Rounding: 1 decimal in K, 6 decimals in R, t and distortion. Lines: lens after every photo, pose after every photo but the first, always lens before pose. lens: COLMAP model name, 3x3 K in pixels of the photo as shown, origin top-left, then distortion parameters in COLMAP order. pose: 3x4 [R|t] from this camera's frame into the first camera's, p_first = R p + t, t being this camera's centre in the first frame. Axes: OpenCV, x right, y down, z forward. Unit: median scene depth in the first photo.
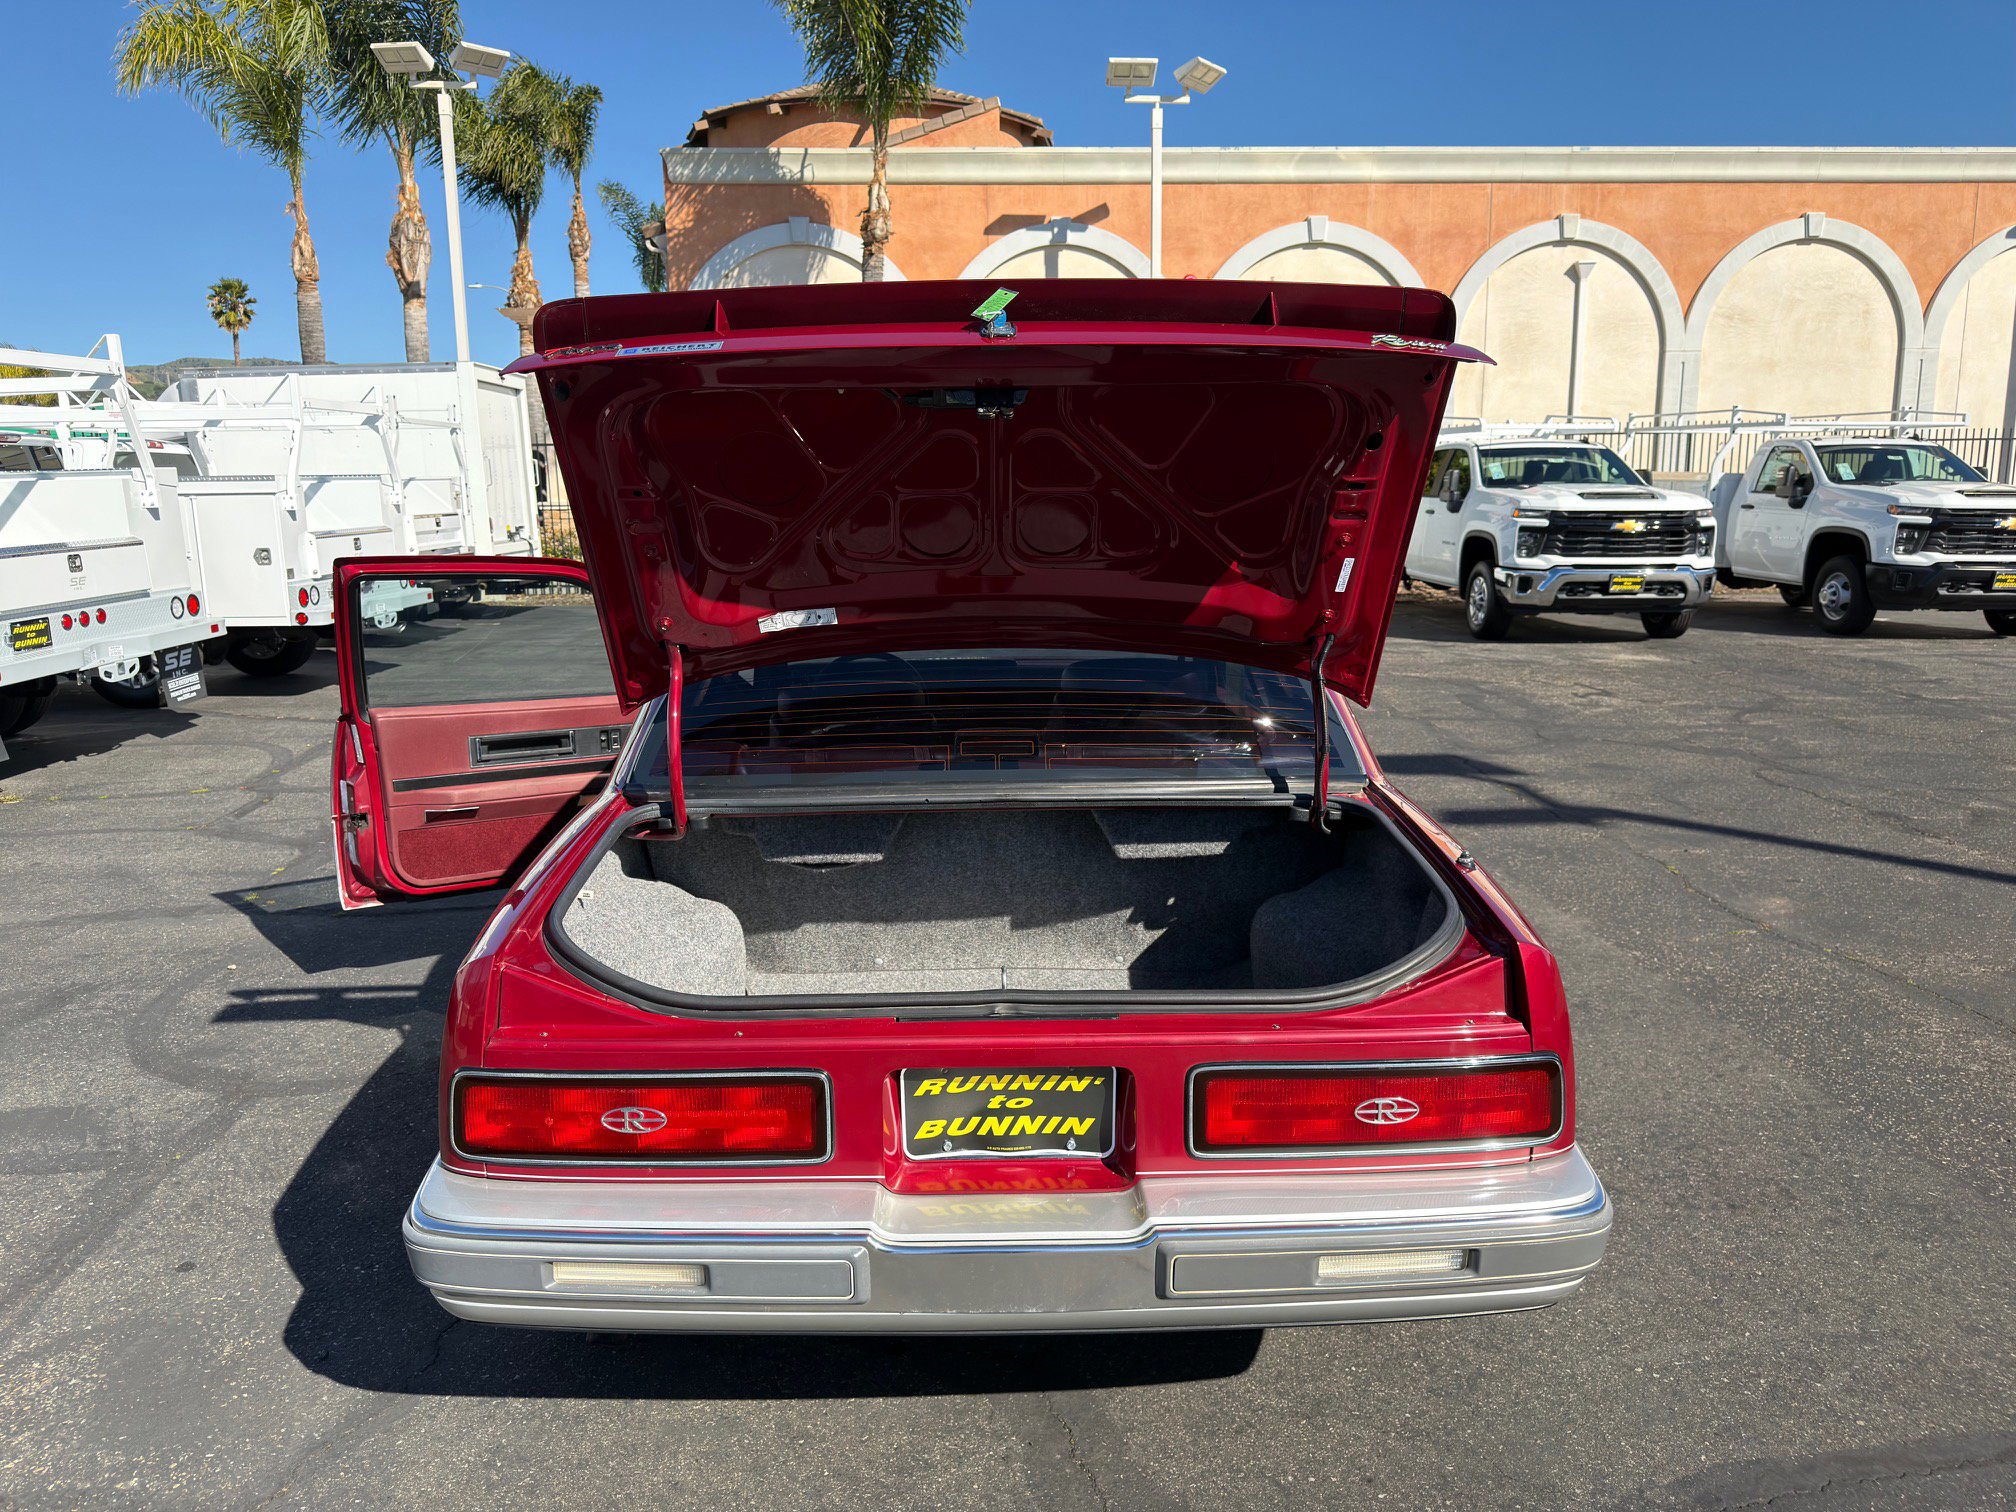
lens RADIAL K [[1457.2, 0, 993.4], [0, 1457.2, 764.2], [0, 0, 1]] dist [0.004068, -0.008181]
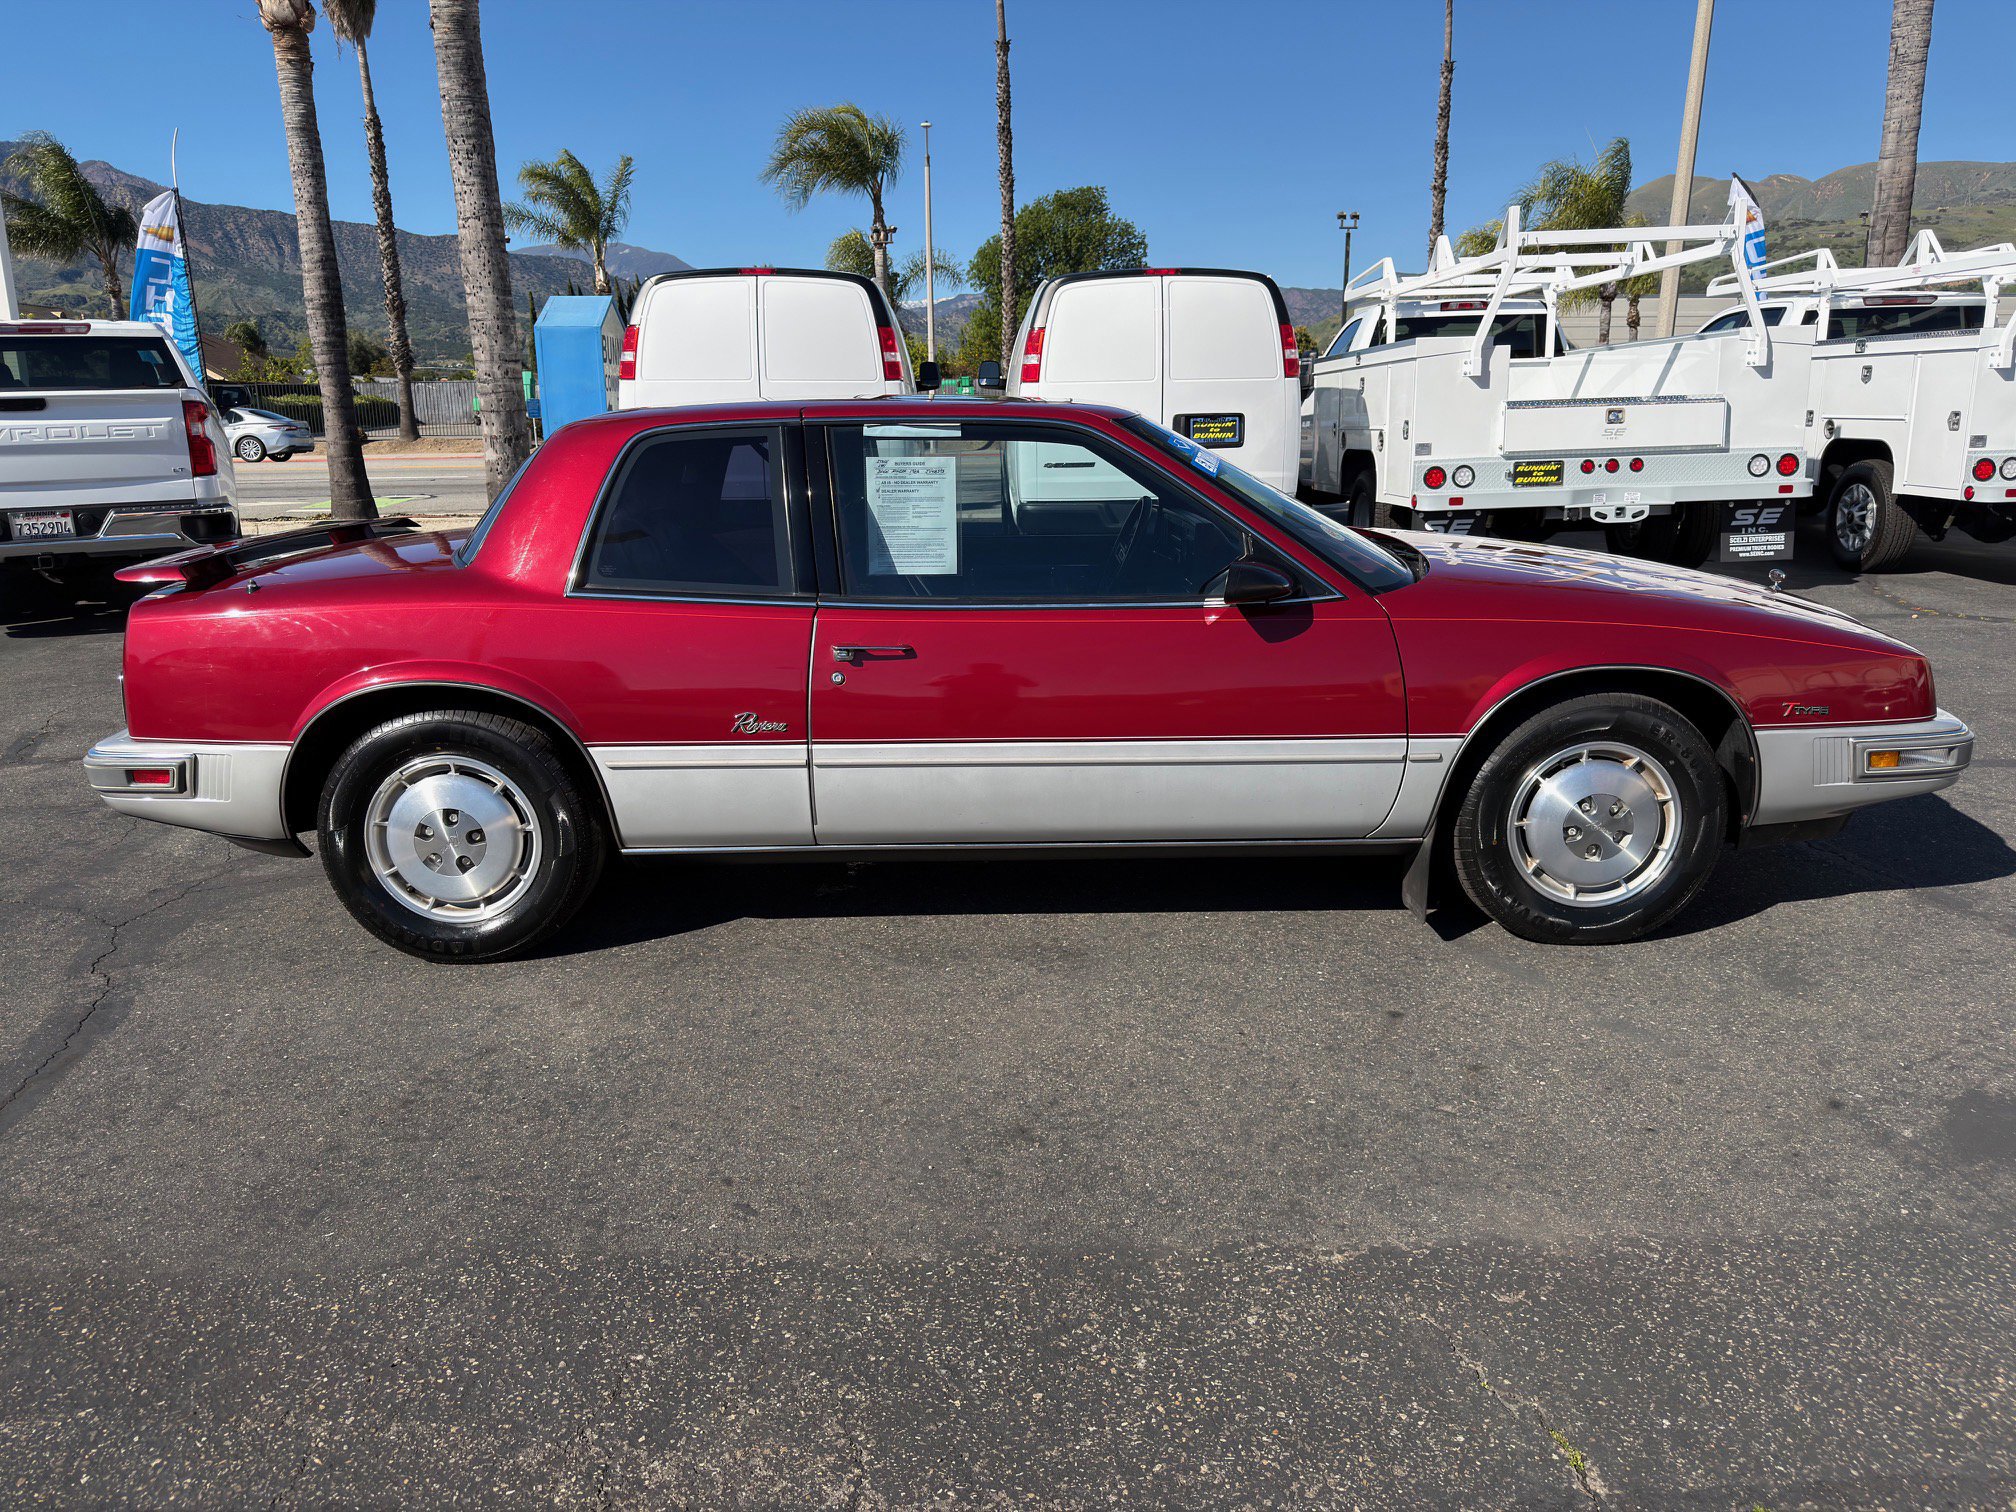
lens RADIAL K [[1457.2, 0, 993.4], [0, 1457.2, 764.2], [0, 0, 1]] dist [0.004068, -0.008181]
pose [[-0.021875, 0.253432, -0.967106, 0.937809], [-0.170152, 0.952281, 0.253396, -0.142638], [0.985175, 0.170098, 0.022291, 0.910783]]
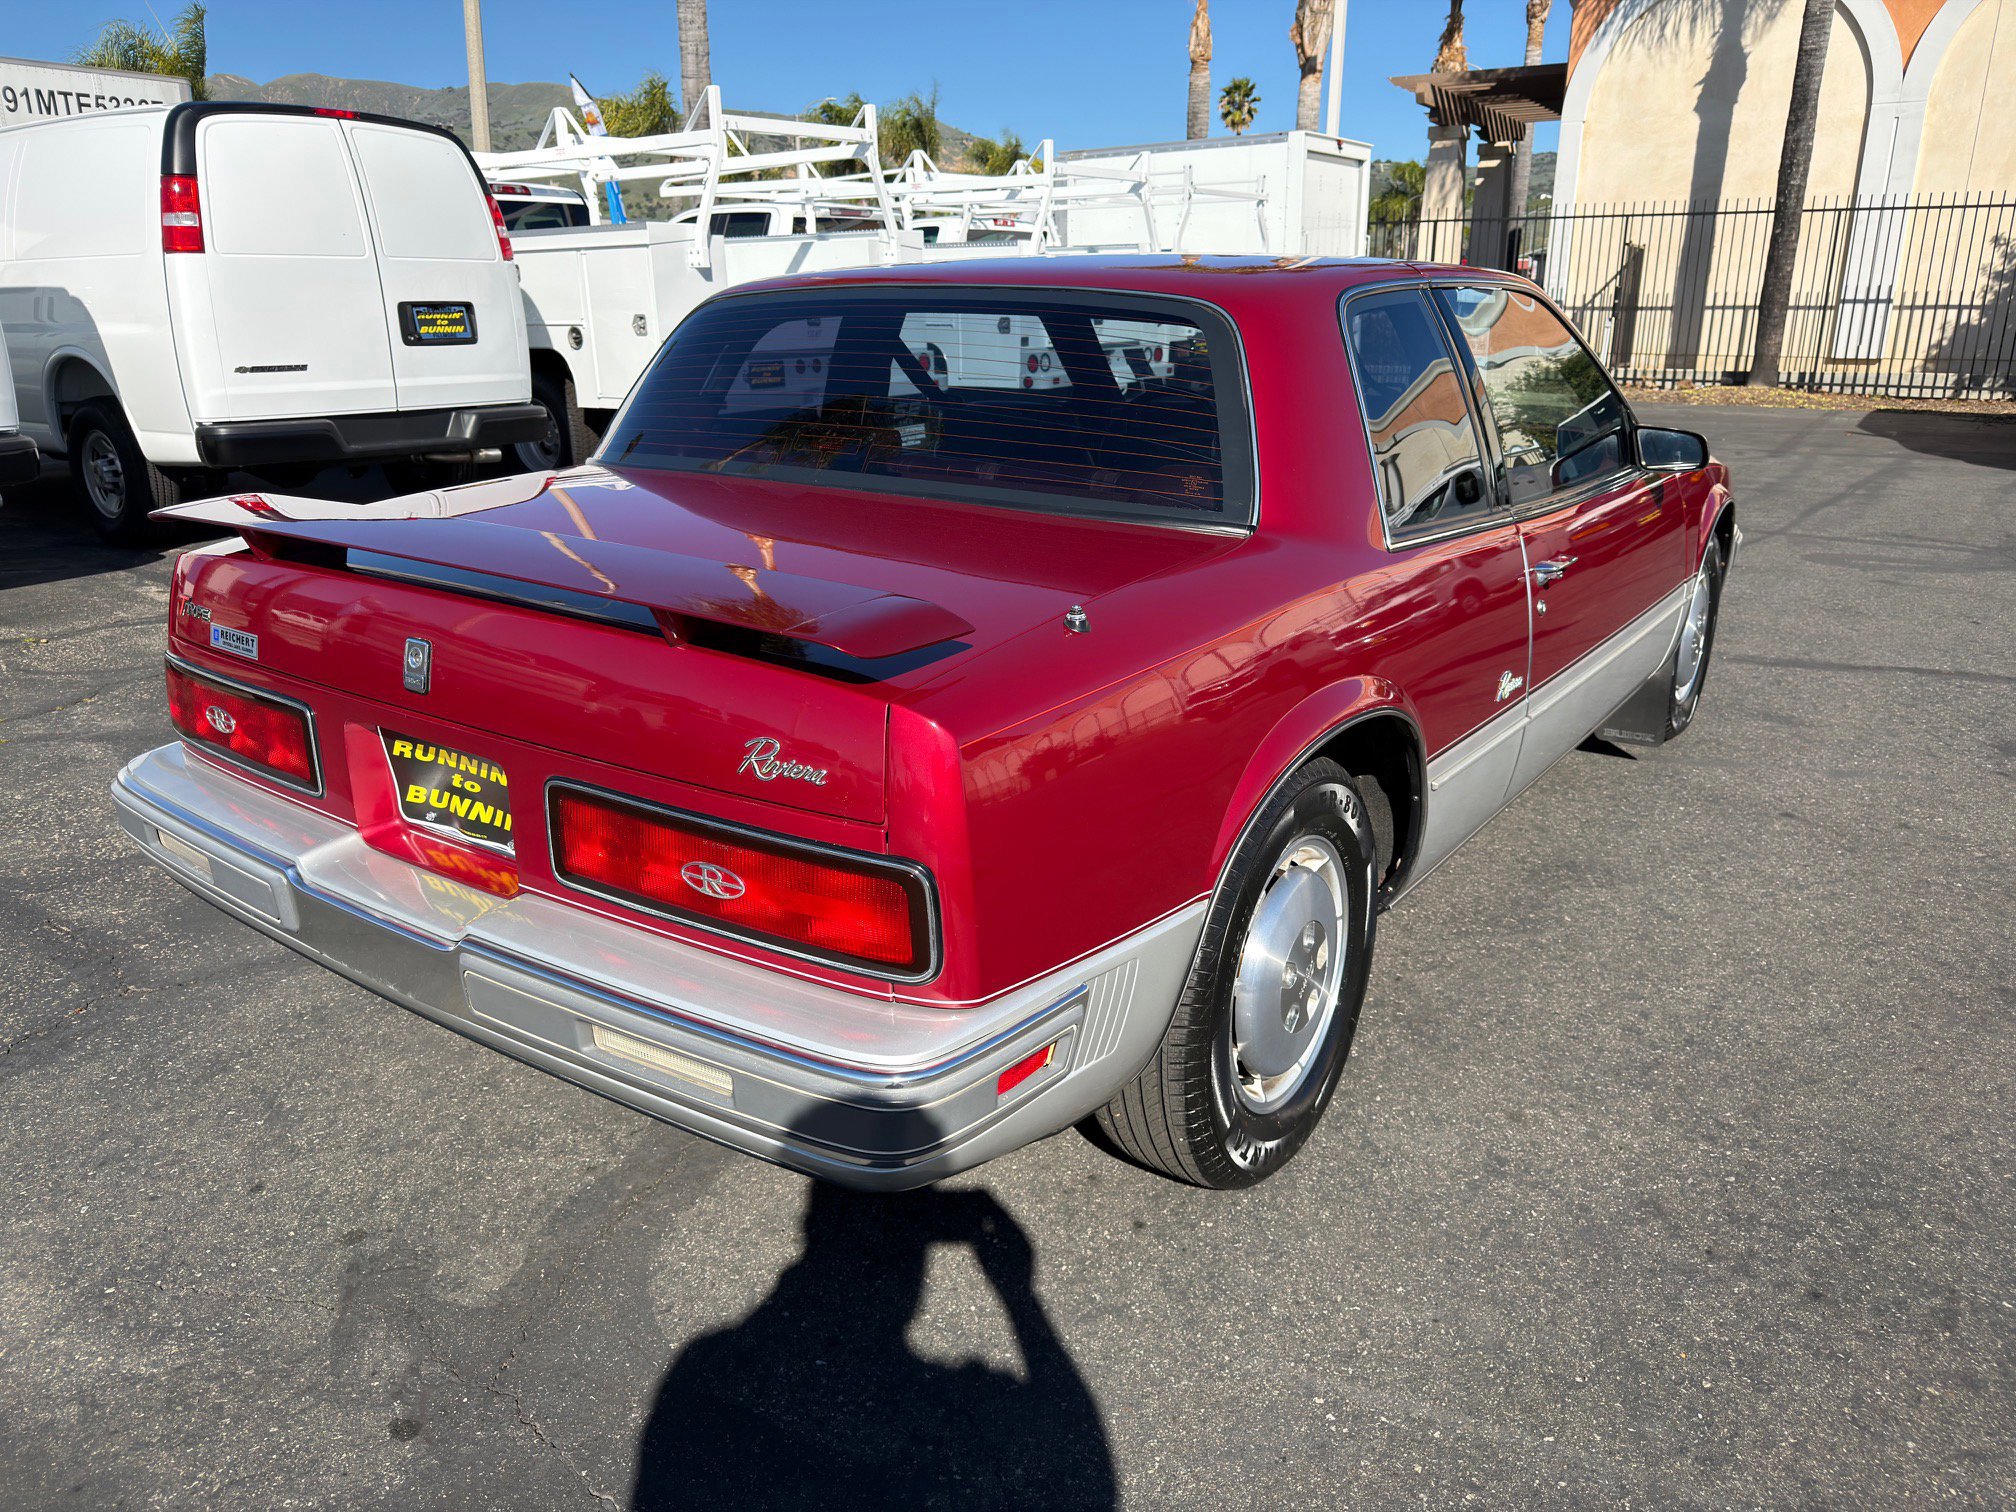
lens RADIAL K [[1430.2, 0, 990.4], [0, 1430.2, 760.5], [0, 0, 1]] dist [0.003746, -0.002738]
pose [[0.799618, 0.196688, -0.567384, 0.357767], [-0.120505, 0.978176, 0.169264, 0.010984], [0.588294, -0.066974, 0.805869, 0.211780]]
